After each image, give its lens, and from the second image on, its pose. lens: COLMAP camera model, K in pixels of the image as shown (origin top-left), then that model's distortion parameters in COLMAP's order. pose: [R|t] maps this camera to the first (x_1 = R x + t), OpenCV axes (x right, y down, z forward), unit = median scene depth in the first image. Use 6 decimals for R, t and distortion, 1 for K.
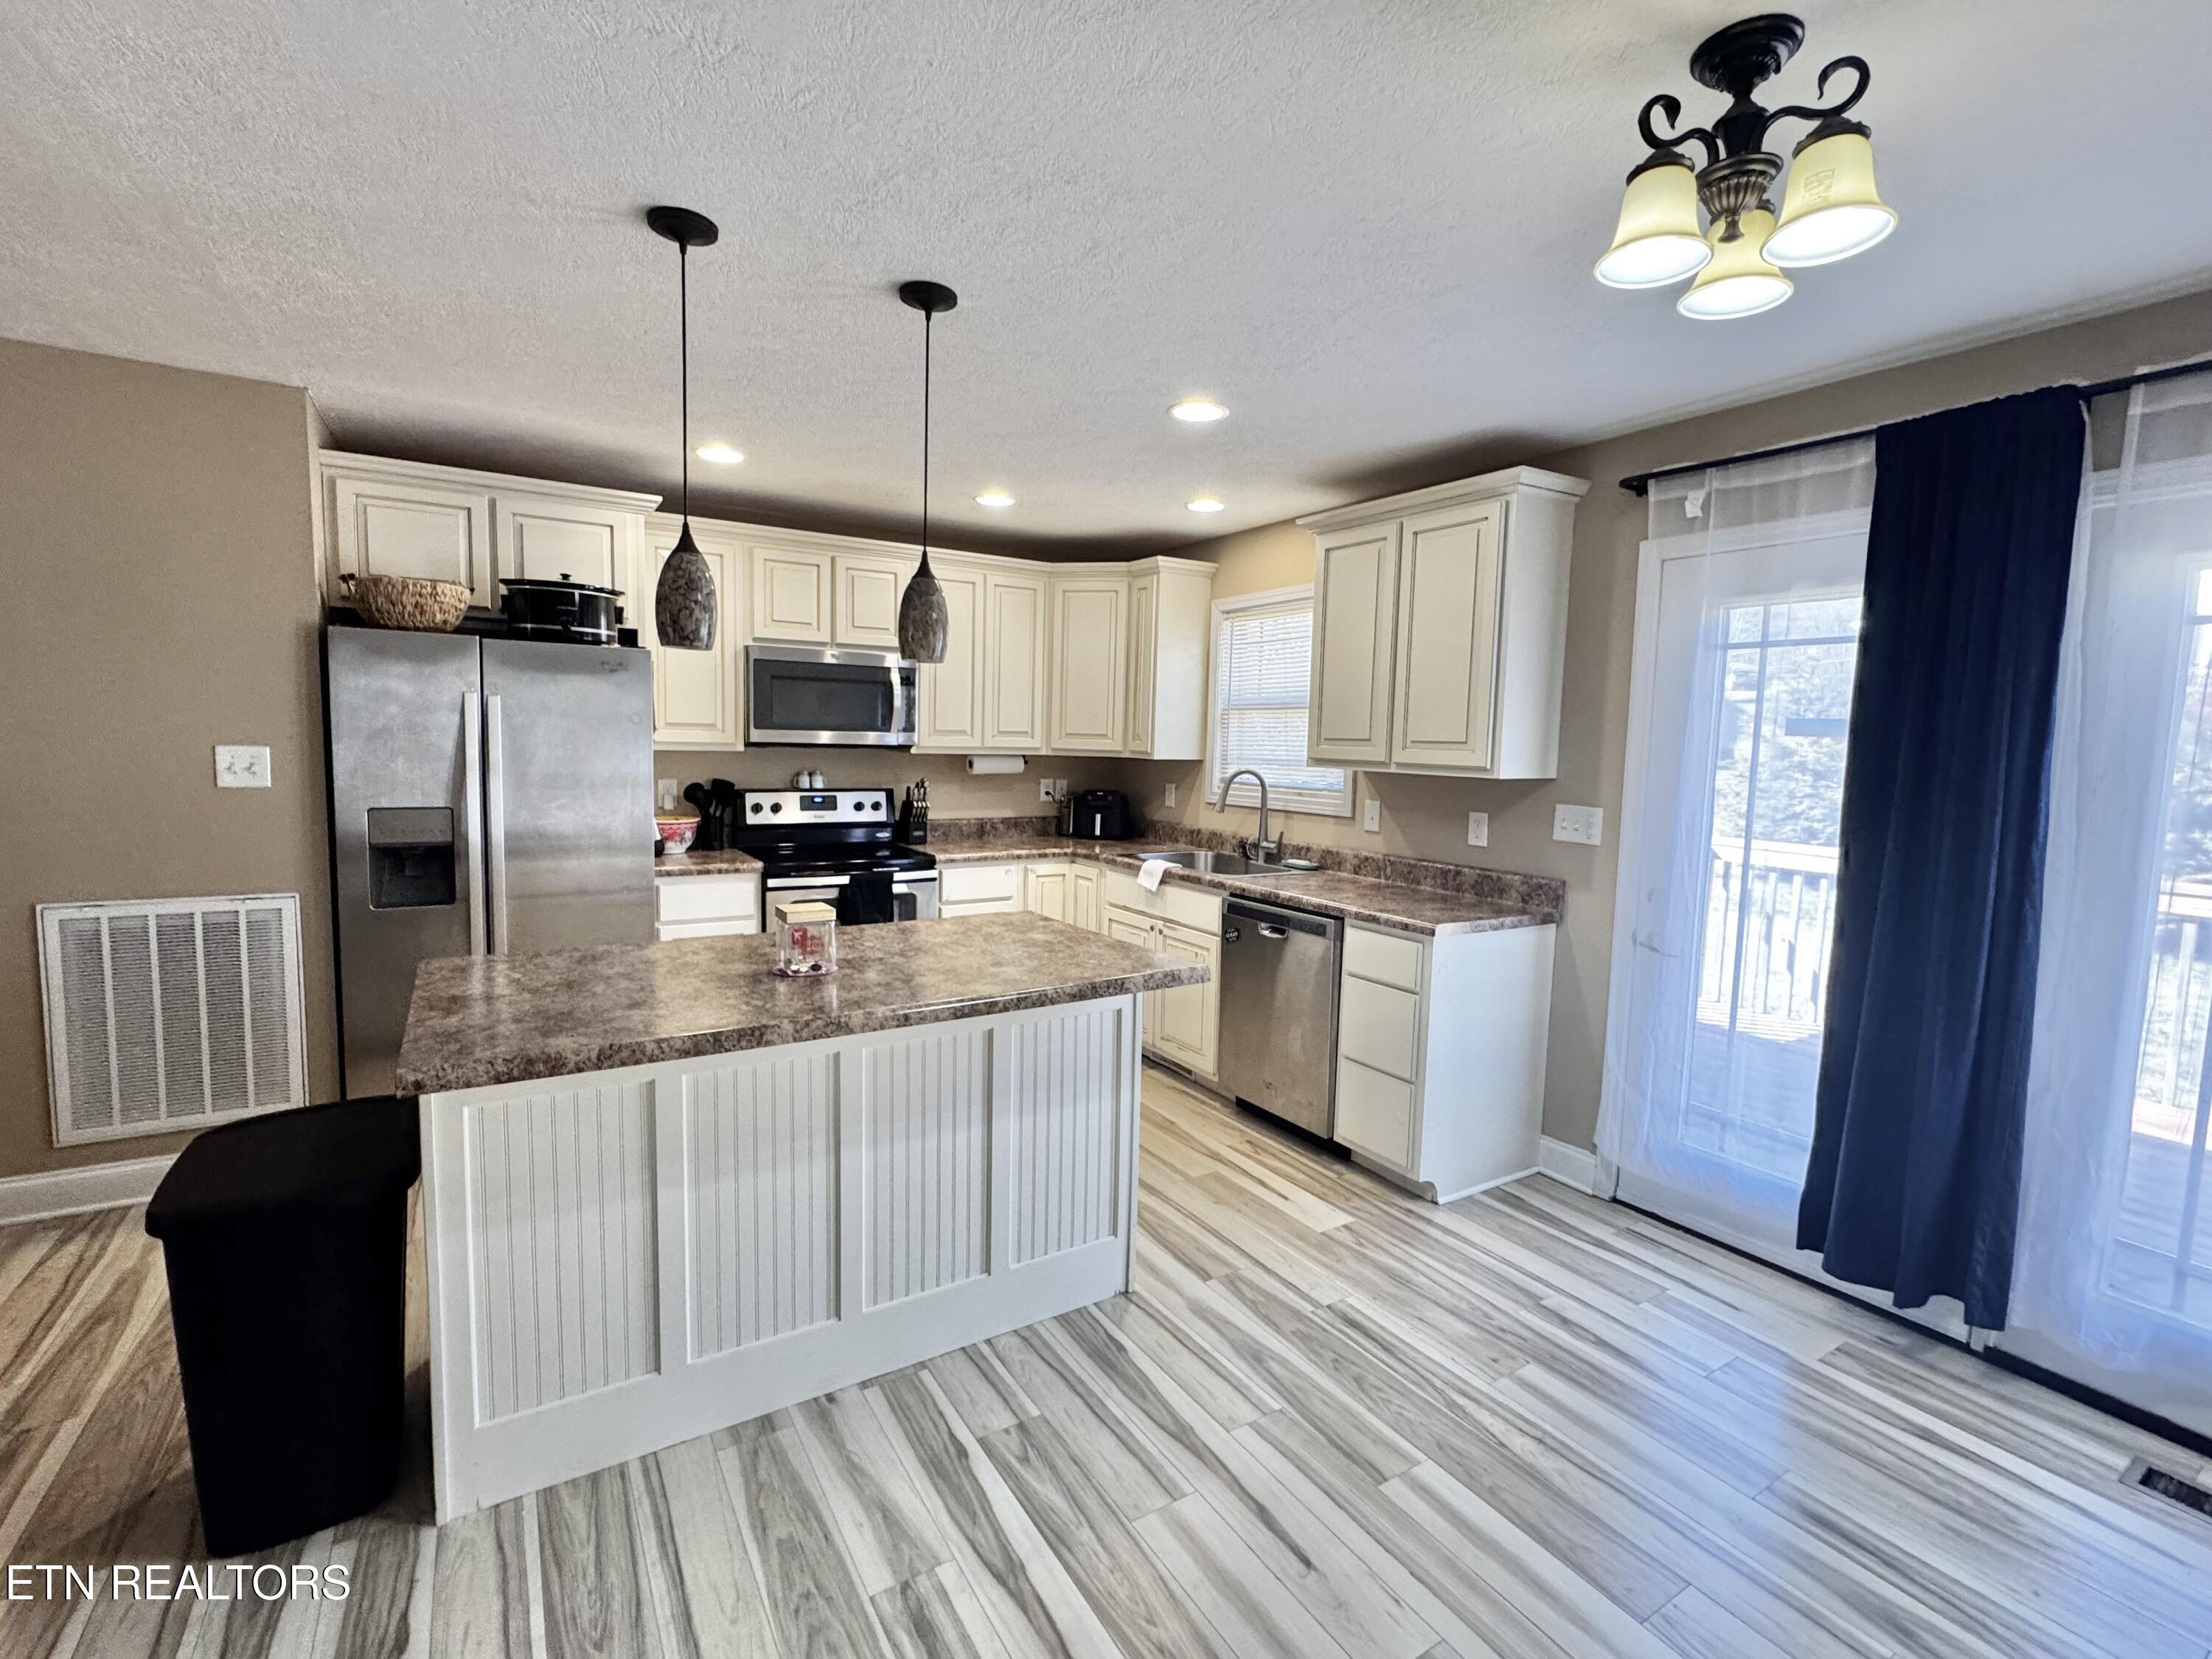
lens RADIAL K [[985.8, 0, 1105.7], [0, 985.8, 827.7], [0, 0, 1]] dist [-0.007065, 0.001816]
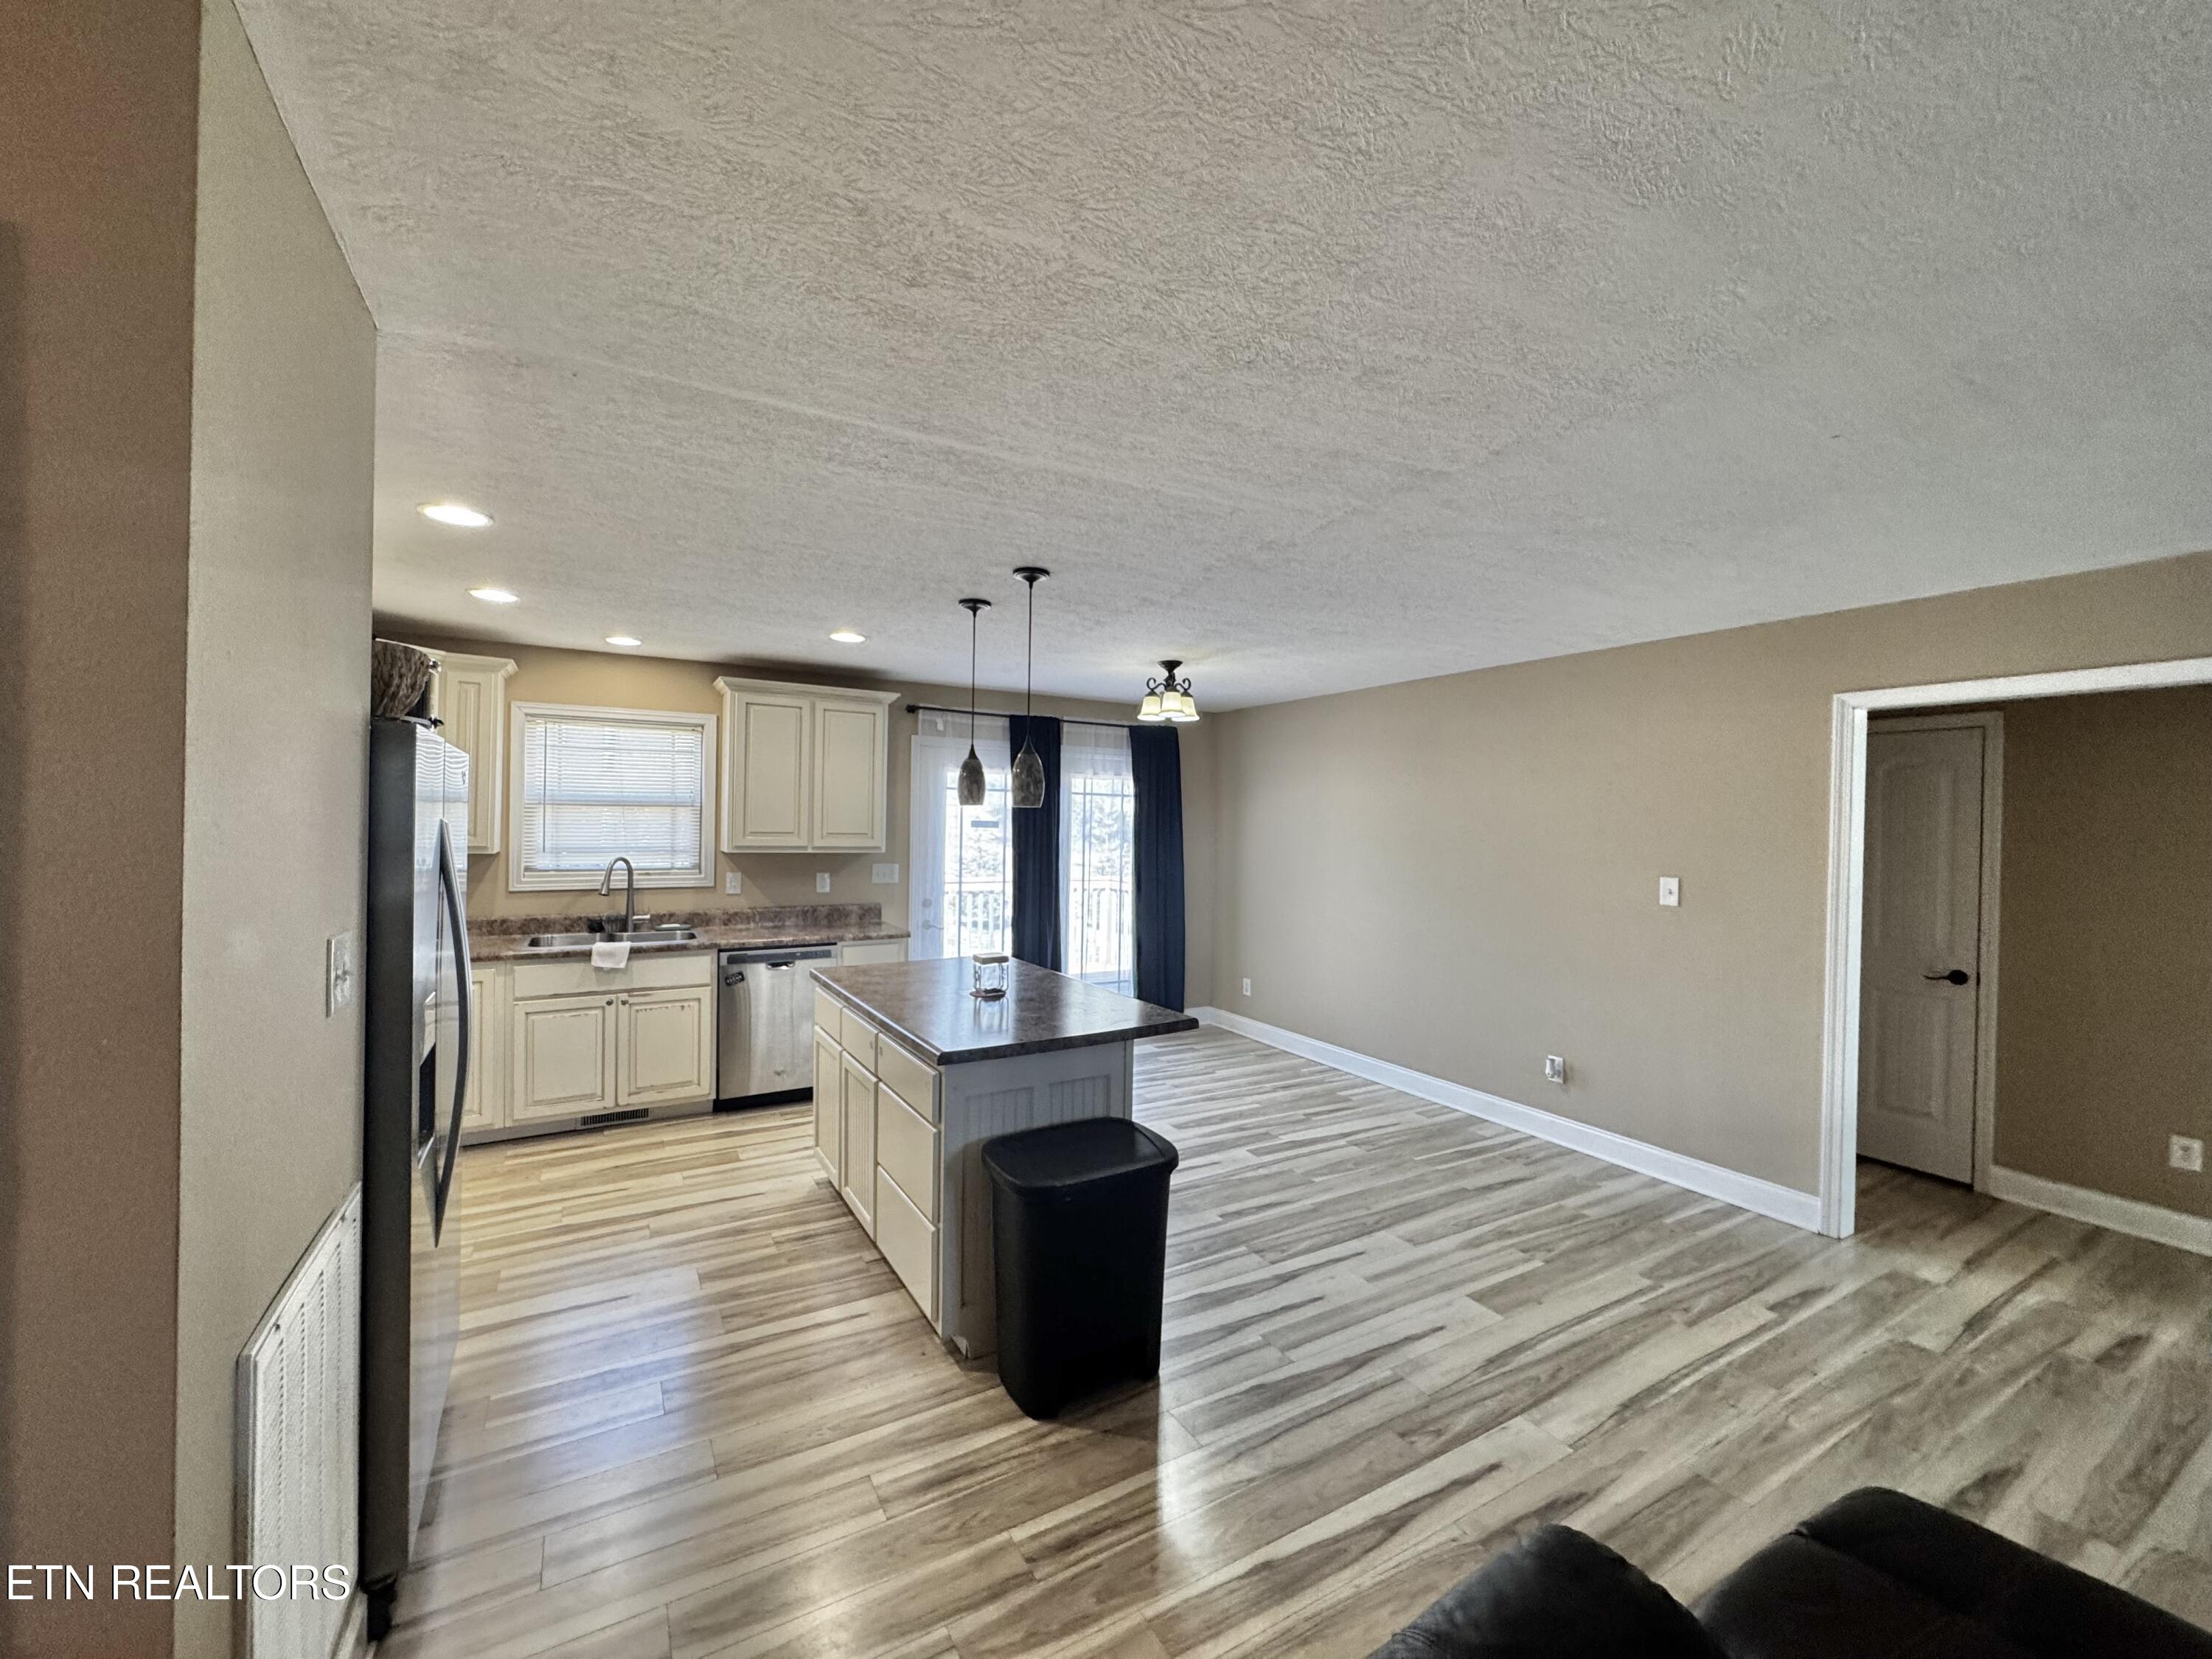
lens RADIAL K [[881.0, 0, 1104.1], [0, 881.0, 825.4], [0, 0, 1]] dist [-0.003765, -0.000207]
pose [[0.034017, -0.031589, 0.998922, -1.296903], [0.074788, 0.996778, 0.028974, -0.121662], [-0.996619, 0.073722, 0.036270, 0.532977]]
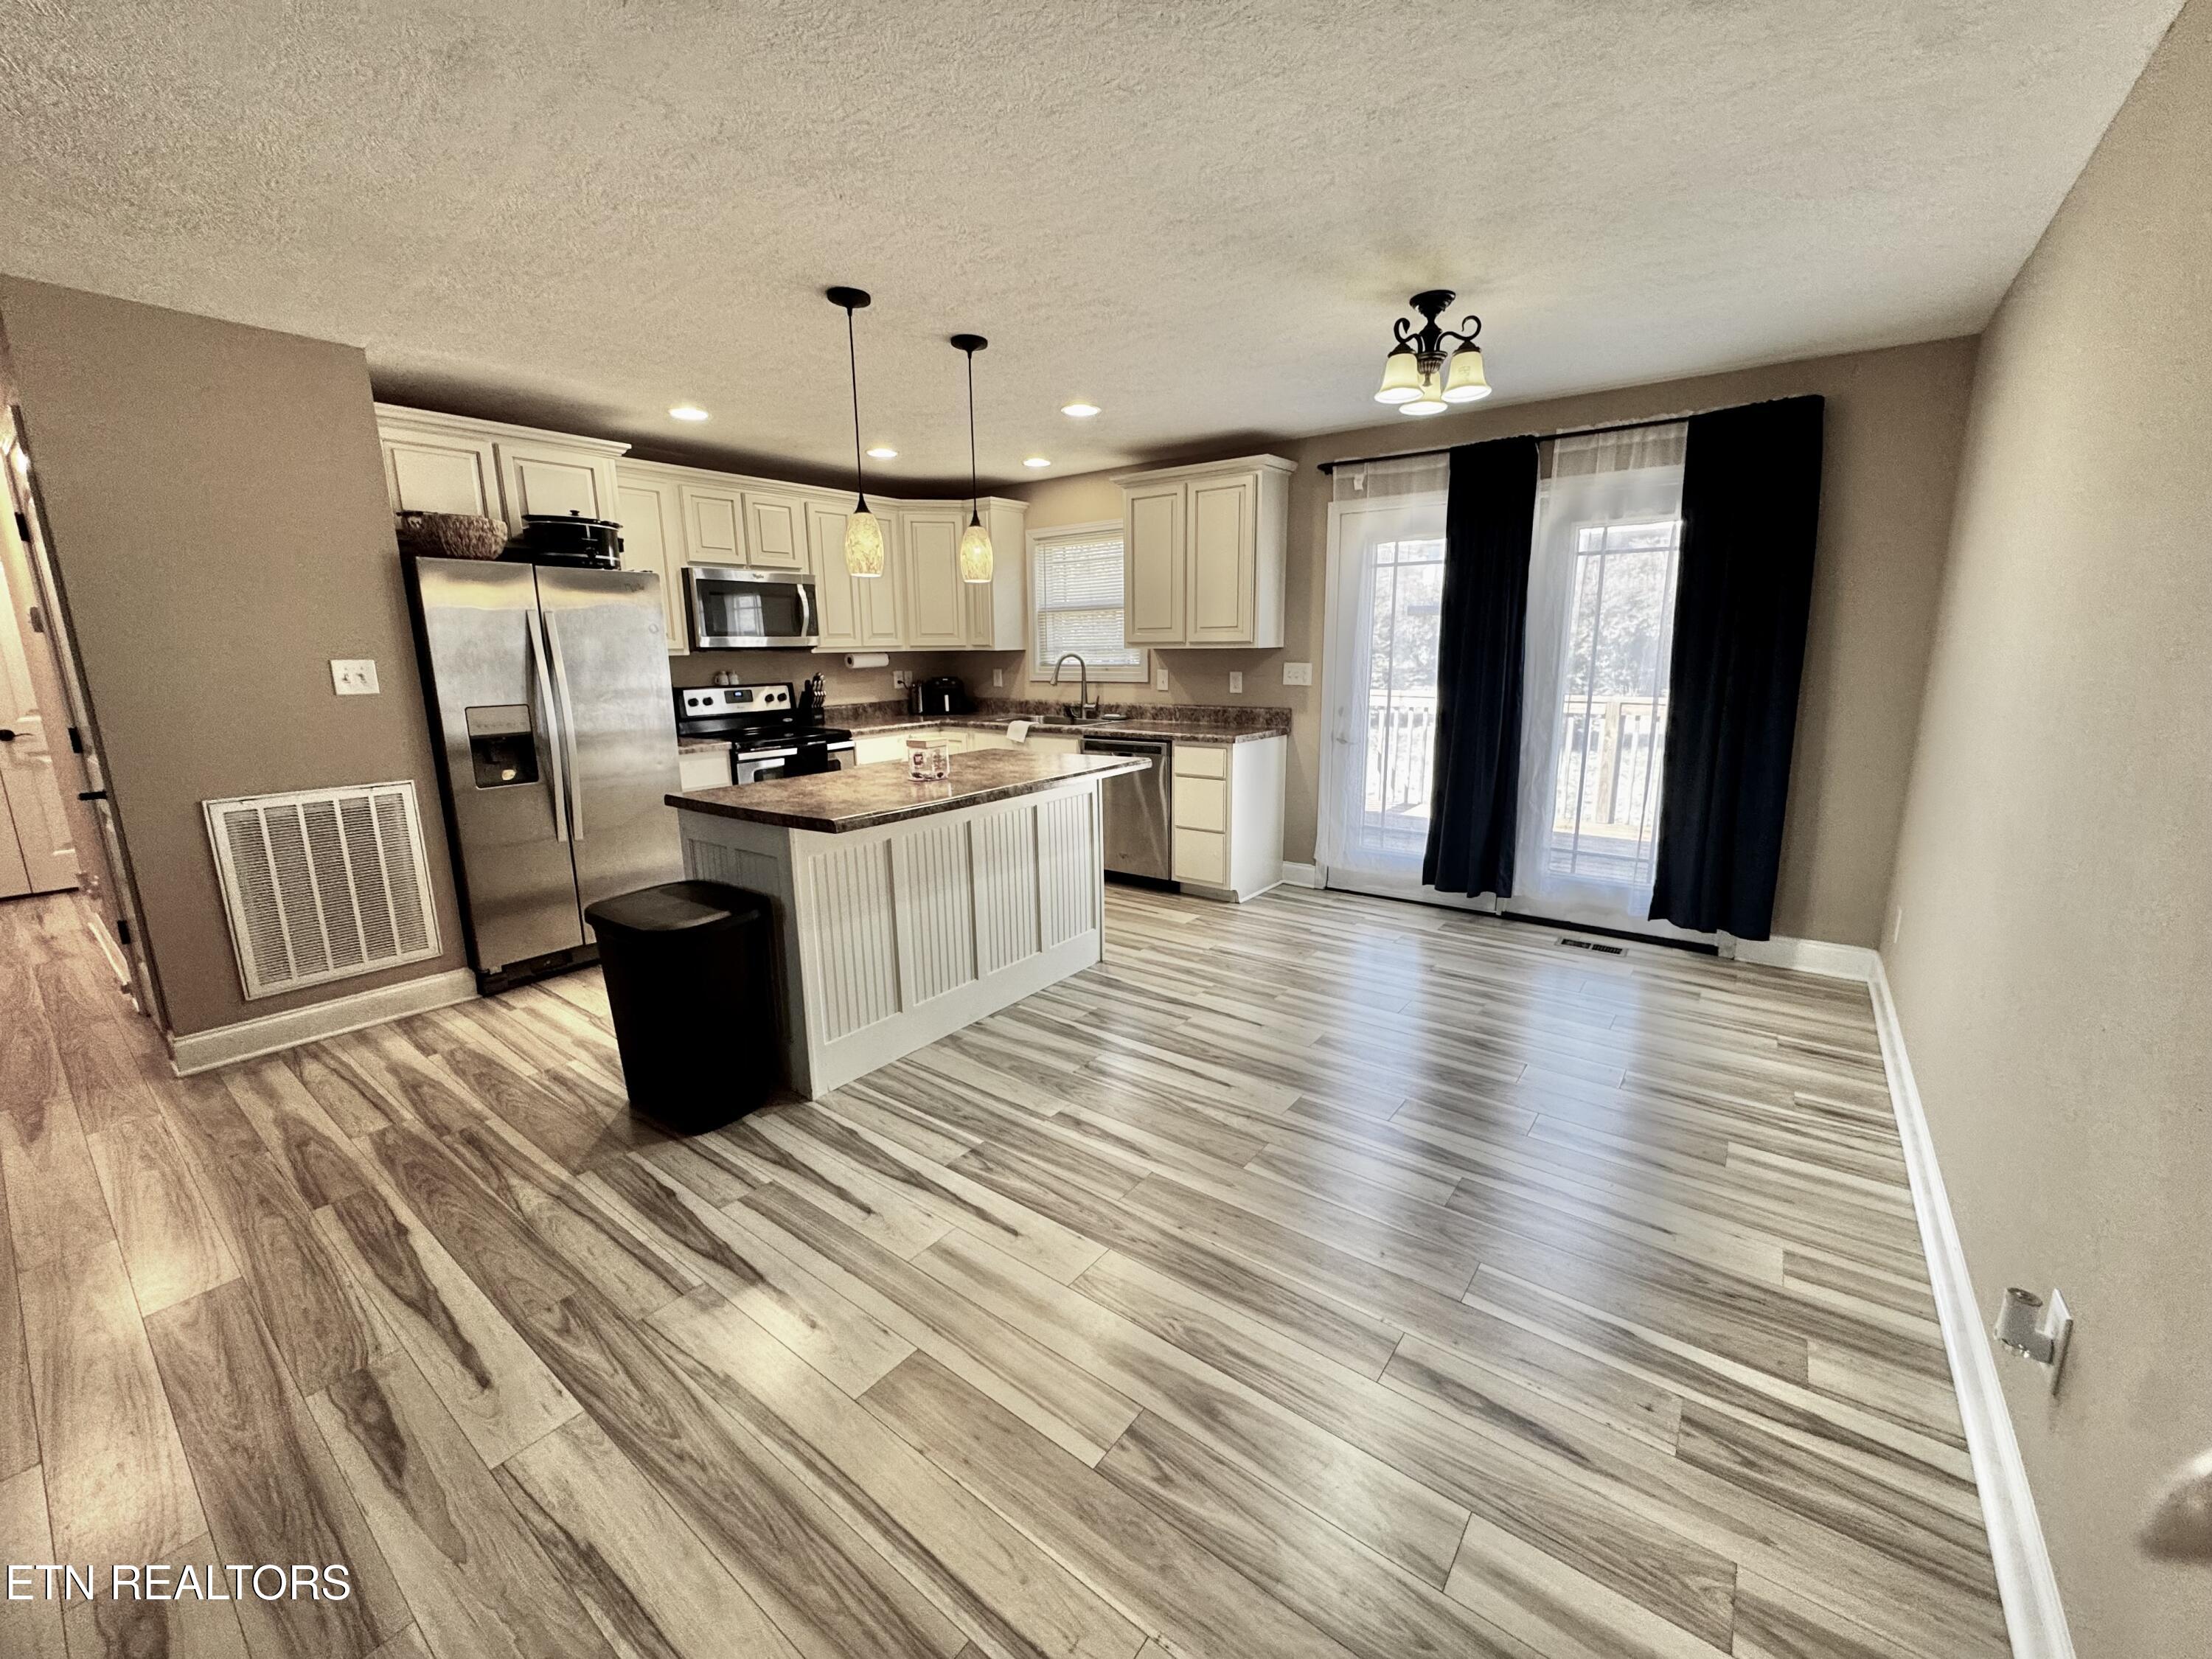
lens RADIAL K [[881.0, 0, 1104.1], [0, 881.0, 825.4], [0, 0, 1]] dist [-0.003765, -0.000207]
pose [[0.934010, -0.107681, 0.340633, -0.391099], [0.068605, 0.989809, 0.124784, 0.044506], [-0.350598, -0.093181, 0.931879, -0.328900]]
